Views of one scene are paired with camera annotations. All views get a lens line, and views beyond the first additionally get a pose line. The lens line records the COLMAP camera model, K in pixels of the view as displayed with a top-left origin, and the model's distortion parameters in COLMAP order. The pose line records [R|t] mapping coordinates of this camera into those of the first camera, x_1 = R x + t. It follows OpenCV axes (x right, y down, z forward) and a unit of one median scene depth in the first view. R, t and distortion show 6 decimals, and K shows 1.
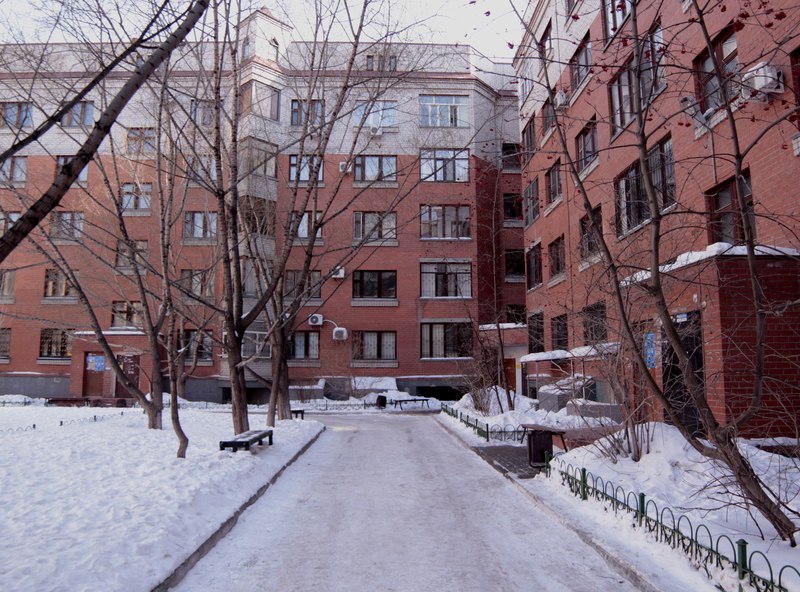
lens RADIAL K [[591.2, 0, 400.0], [0, 591.2, 296.0], [0, 0, 1]] dist [-0.042798, -0.001102]
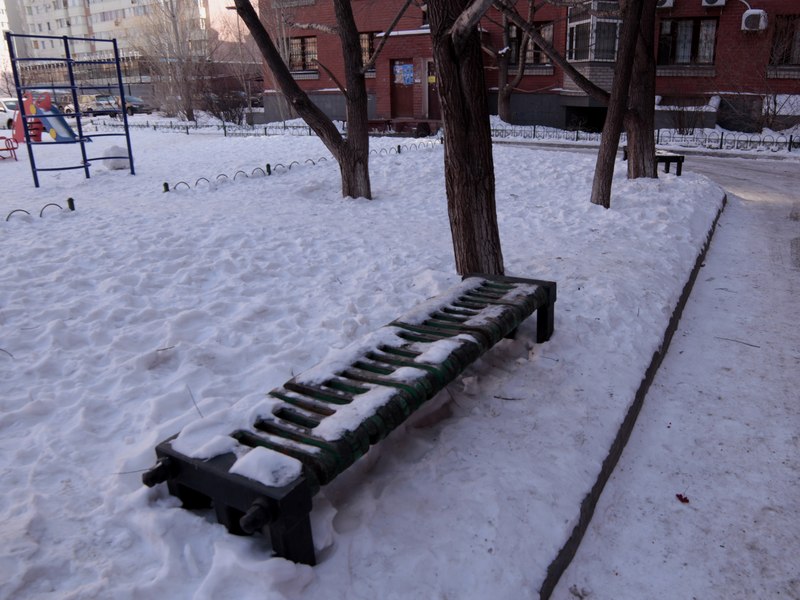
lens RADIAL K [[605.5, 0, 400.0], [0, 605.5, 300.0], [0, 0, 1]] dist [-0.087668, -0.003569]
pose [[0.830909, 0.173165, -0.528776, -0.046877], [0.085977, 0.898966, 0.429497, 0.040732], [0.549726, -0.402336, 0.732071, 0.276270]]
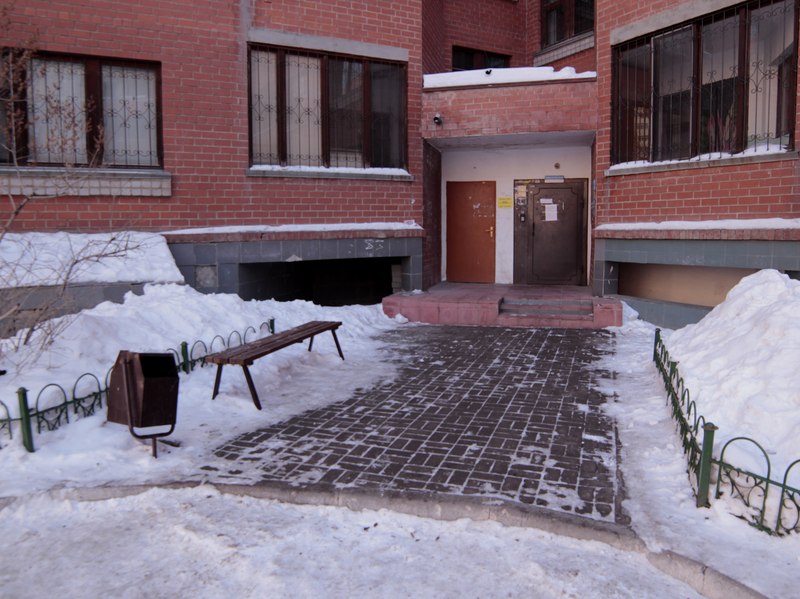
lens RADIAL K [[605.5, 0, 400.0], [0, 605.5, 299.5], [0, 0, 1]] dist [-0.087668, -0.003569]
pose [[0.897428, -0.052401, 0.438038, -0.034091], [-0.055507, 0.971618, 0.229952, 0.105759], [-0.437655, -0.230680, 0.869048, 0.756330]]
